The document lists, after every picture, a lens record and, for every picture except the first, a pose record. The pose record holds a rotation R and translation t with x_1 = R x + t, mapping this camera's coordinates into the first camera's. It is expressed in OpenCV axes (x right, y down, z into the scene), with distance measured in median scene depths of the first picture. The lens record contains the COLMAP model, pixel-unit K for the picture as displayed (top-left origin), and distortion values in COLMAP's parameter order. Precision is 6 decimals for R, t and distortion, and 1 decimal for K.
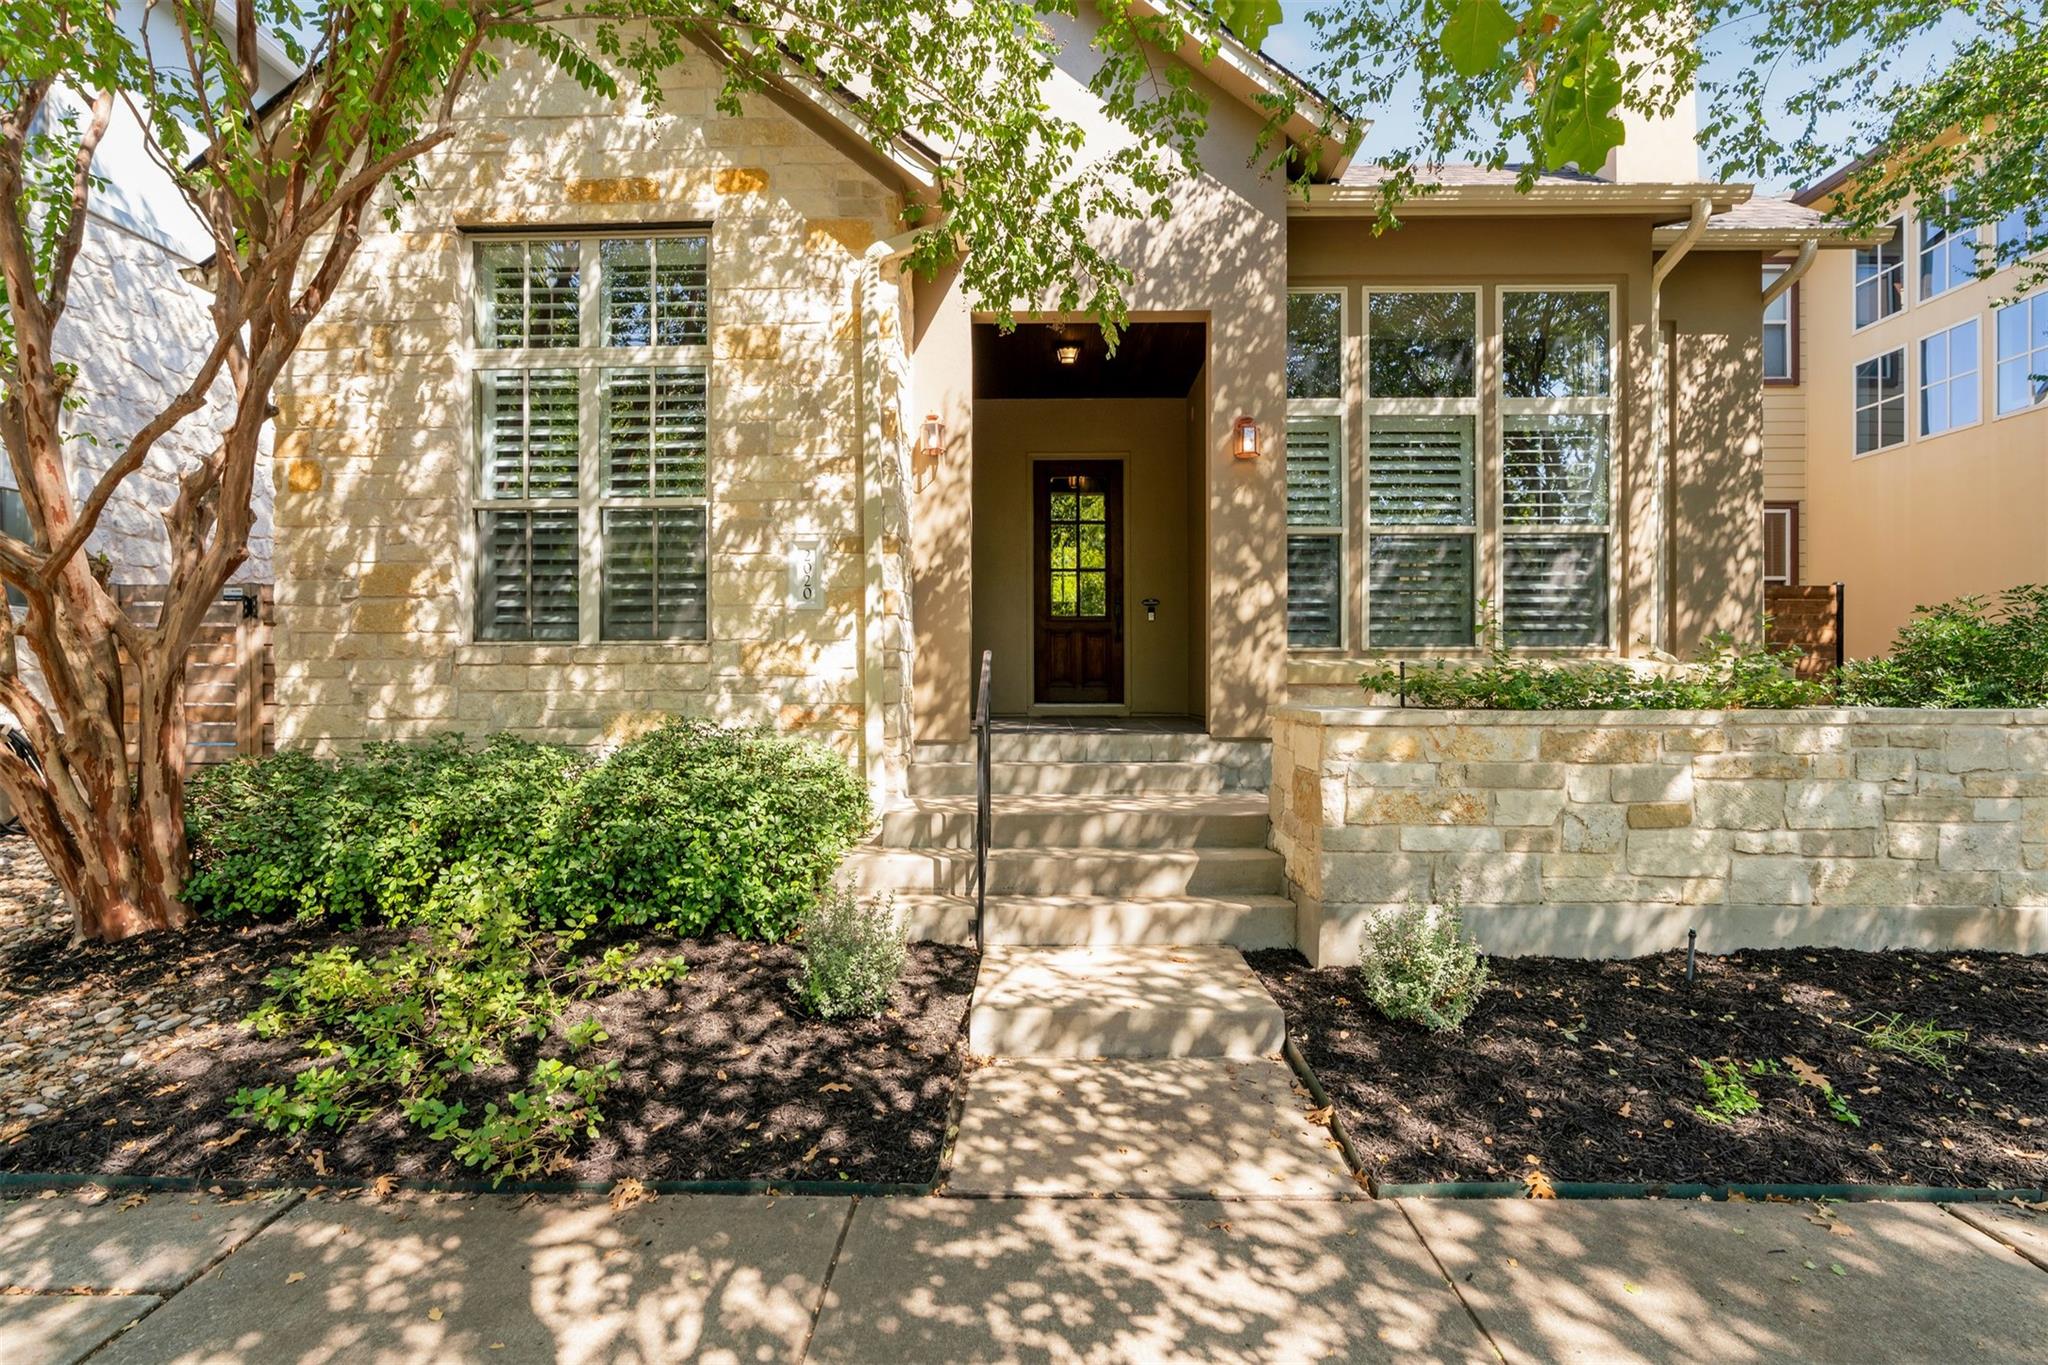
lens RADIAL K [[920.5, 0, 1025.6], [0, 920.5, 690.7], [0, 0, 1]] dist [-0.011307, 0.005124]
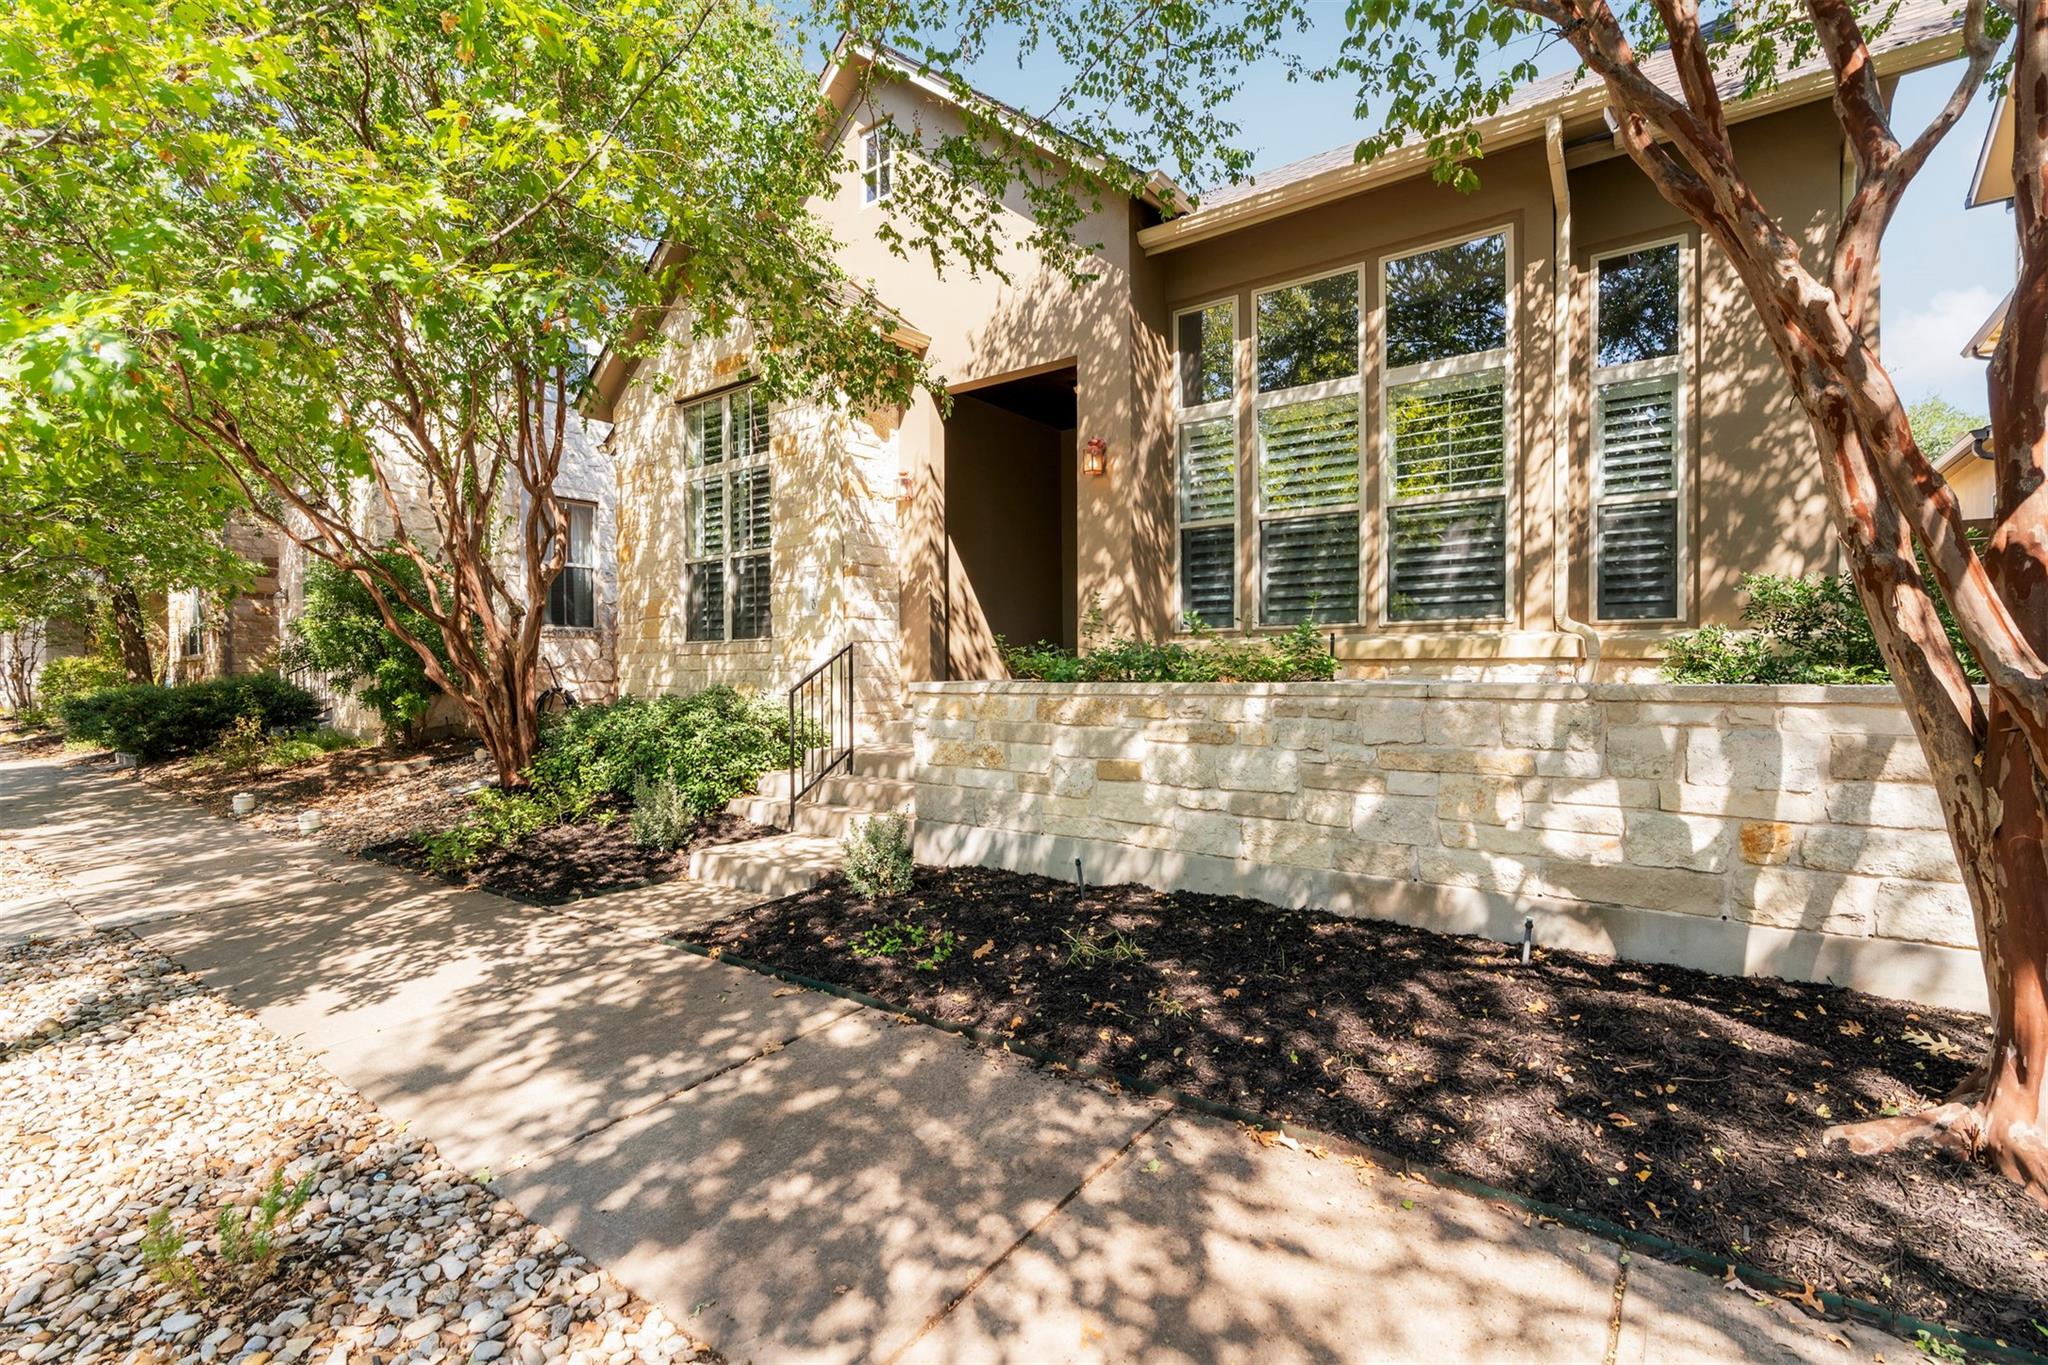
lens RADIAL K [[920.5, 0, 1039.3], [0, 920.5, 679.0], [0, 0, 1]] dist [-0.011307, 0.005124]
pose [[0.819082, 0.001616, -0.573674, 0.876892], [0.002709, 0.999974, 0.006684, 0.005583], [0.573670, -0.007029, 0.819056, -0.027672]]
